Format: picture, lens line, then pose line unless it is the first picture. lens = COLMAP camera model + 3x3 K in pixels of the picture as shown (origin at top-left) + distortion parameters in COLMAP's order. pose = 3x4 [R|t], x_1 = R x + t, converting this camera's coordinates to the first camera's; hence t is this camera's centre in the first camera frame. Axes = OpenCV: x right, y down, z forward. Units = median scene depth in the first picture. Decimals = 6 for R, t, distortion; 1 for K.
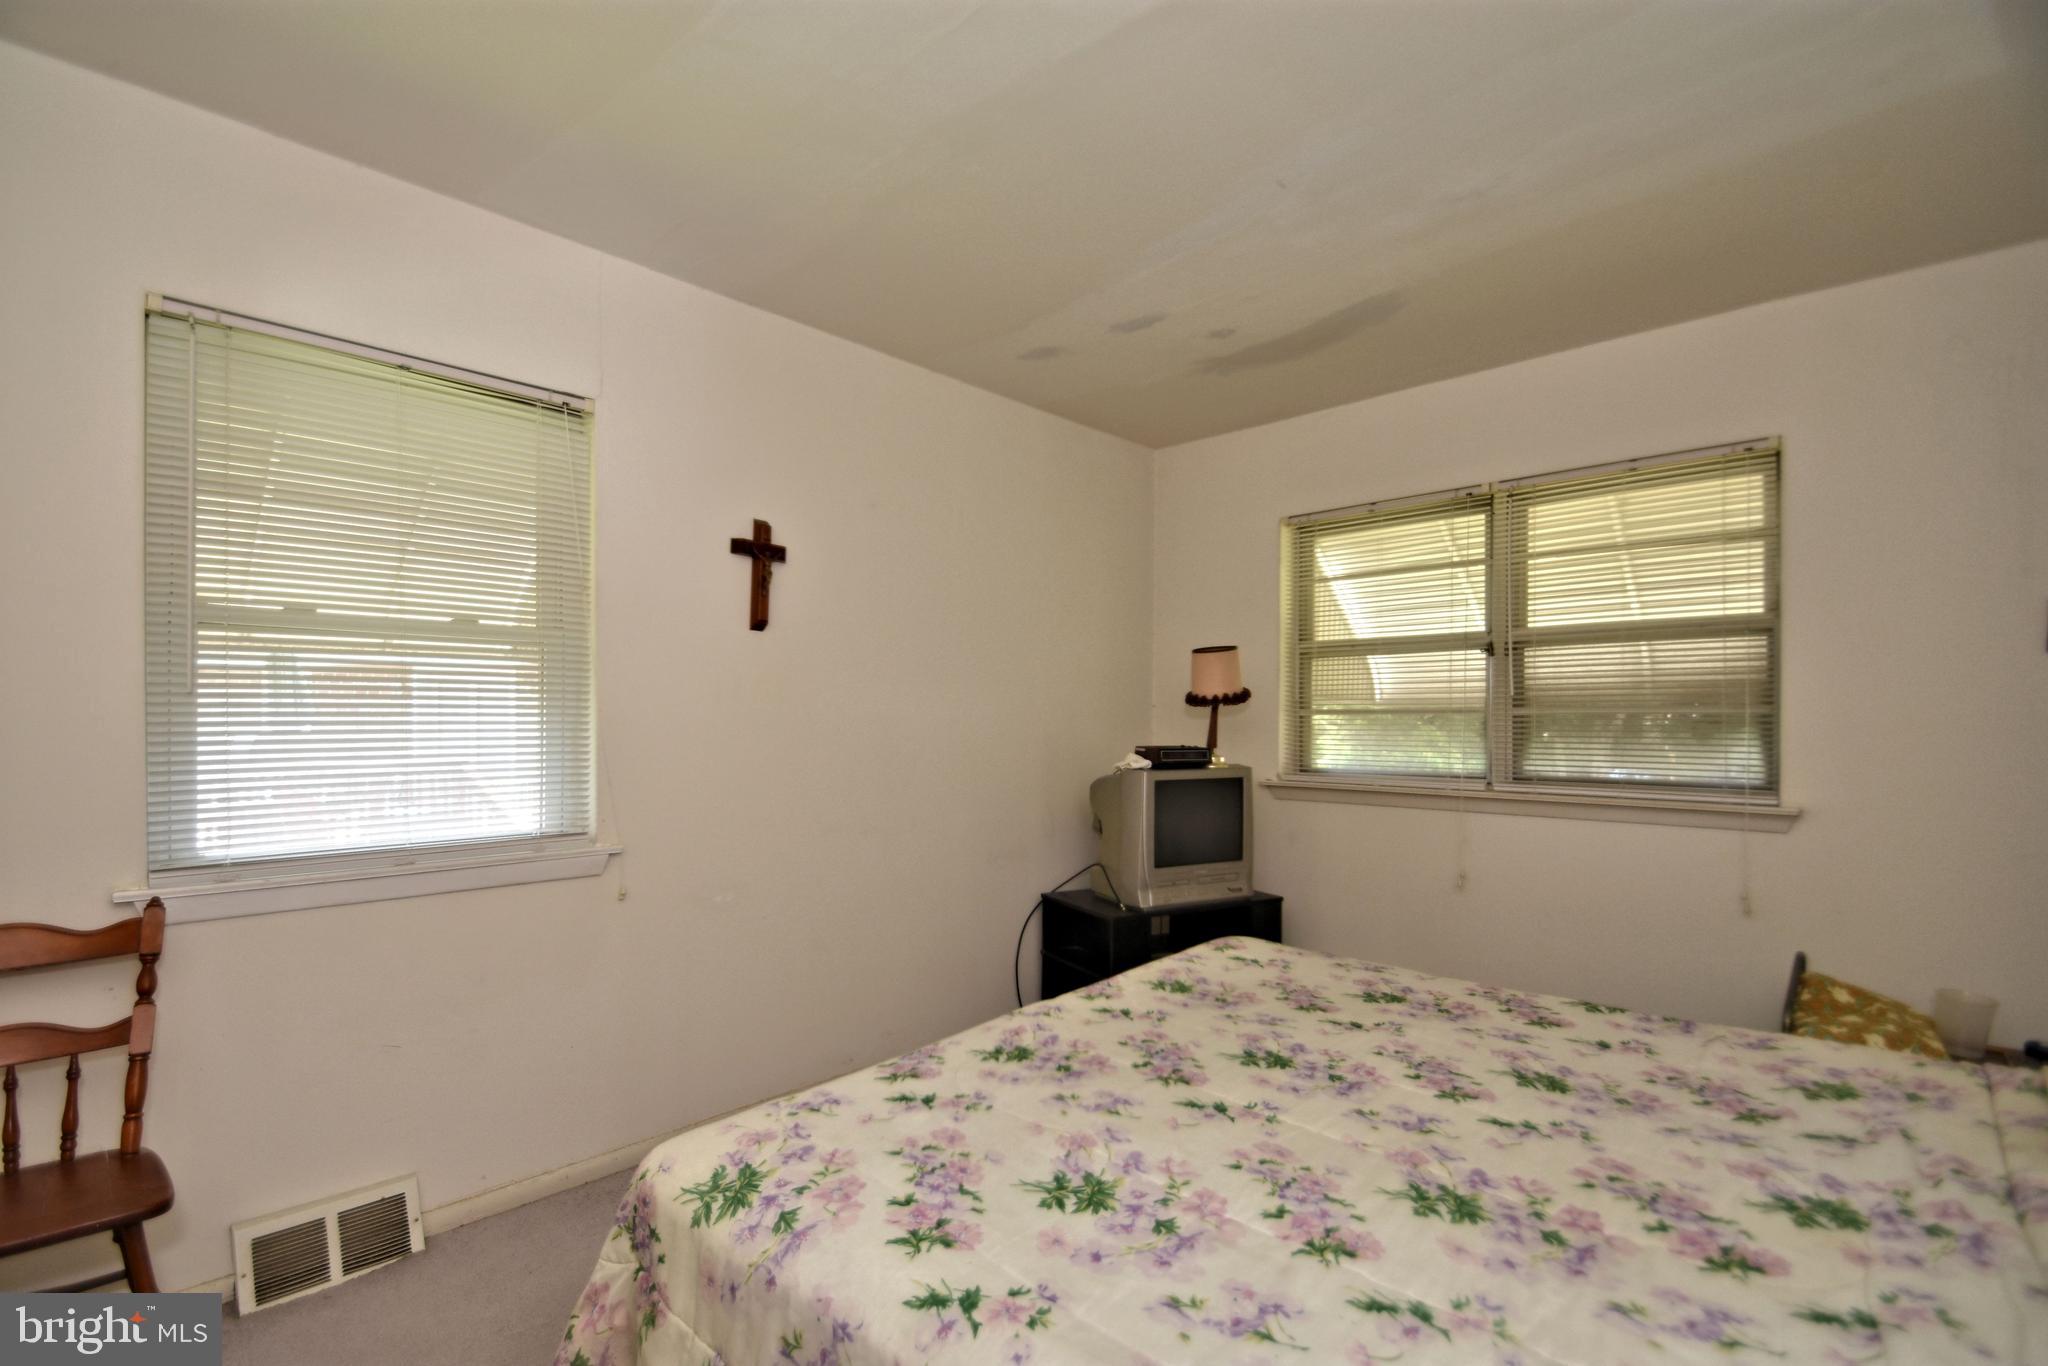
lens RADIAL K [[887.8, 0, 1008.8], [0, 887.8, 728.3], [0, 0, 1]] dist [0.024368, -0.022399]
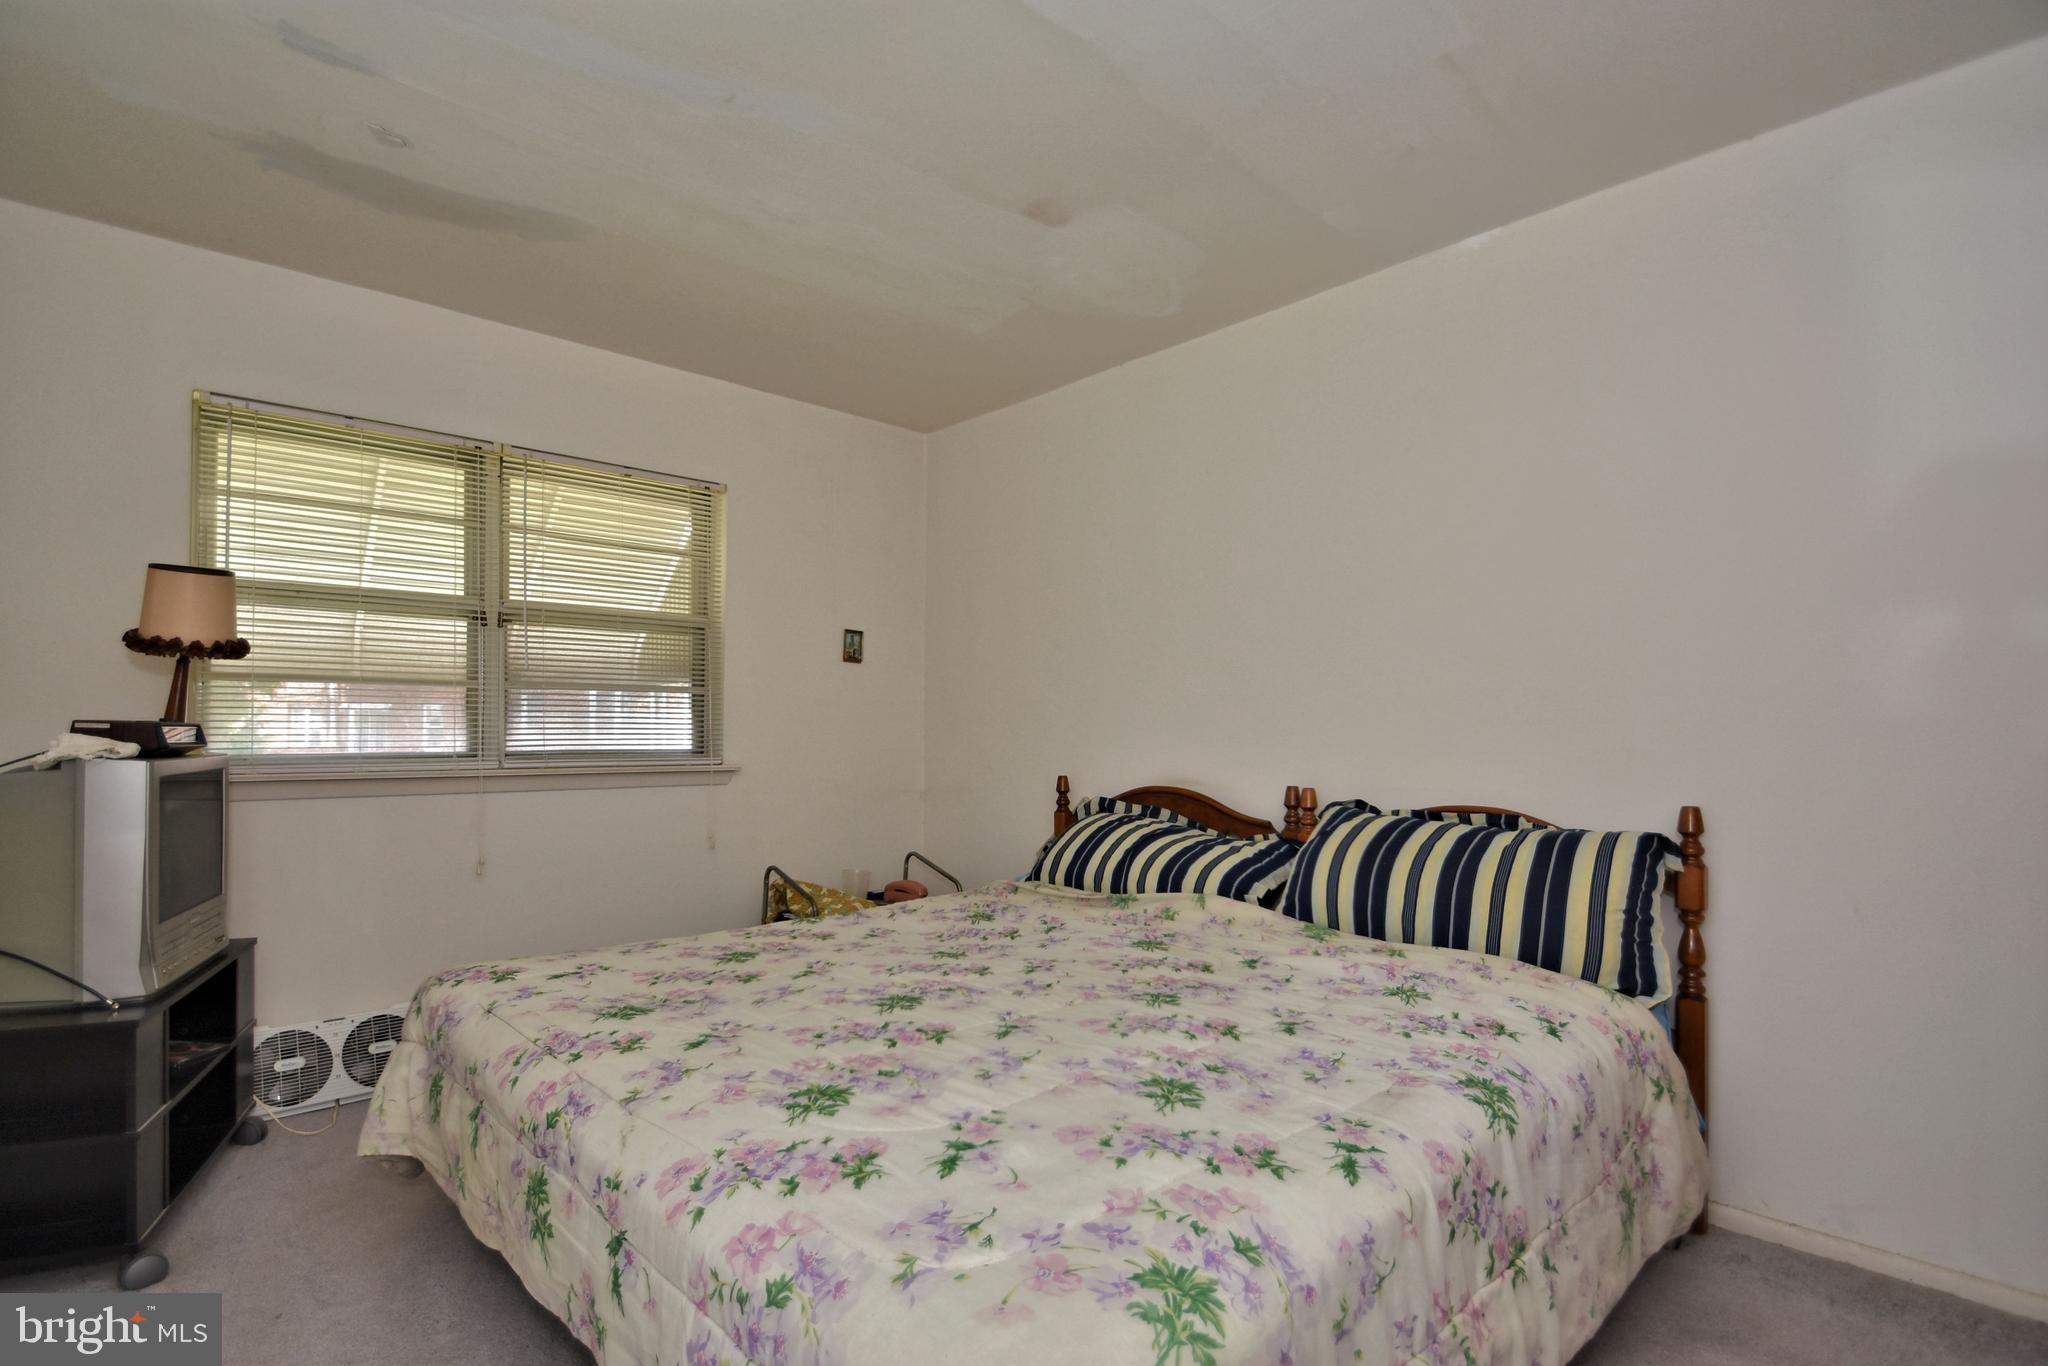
lens RADIAL K [[887.8, 0, 1008.8], [0, 887.8, 728.3], [0, 0, 1]] dist [0.024368, -0.022399]
pose [[0.120237, -0.005058, 0.992732, -0.491565], [-0.001414, 0.999985, 0.005266, 0.031778], [-0.992744, -0.002037, 0.120228, 0.506665]]
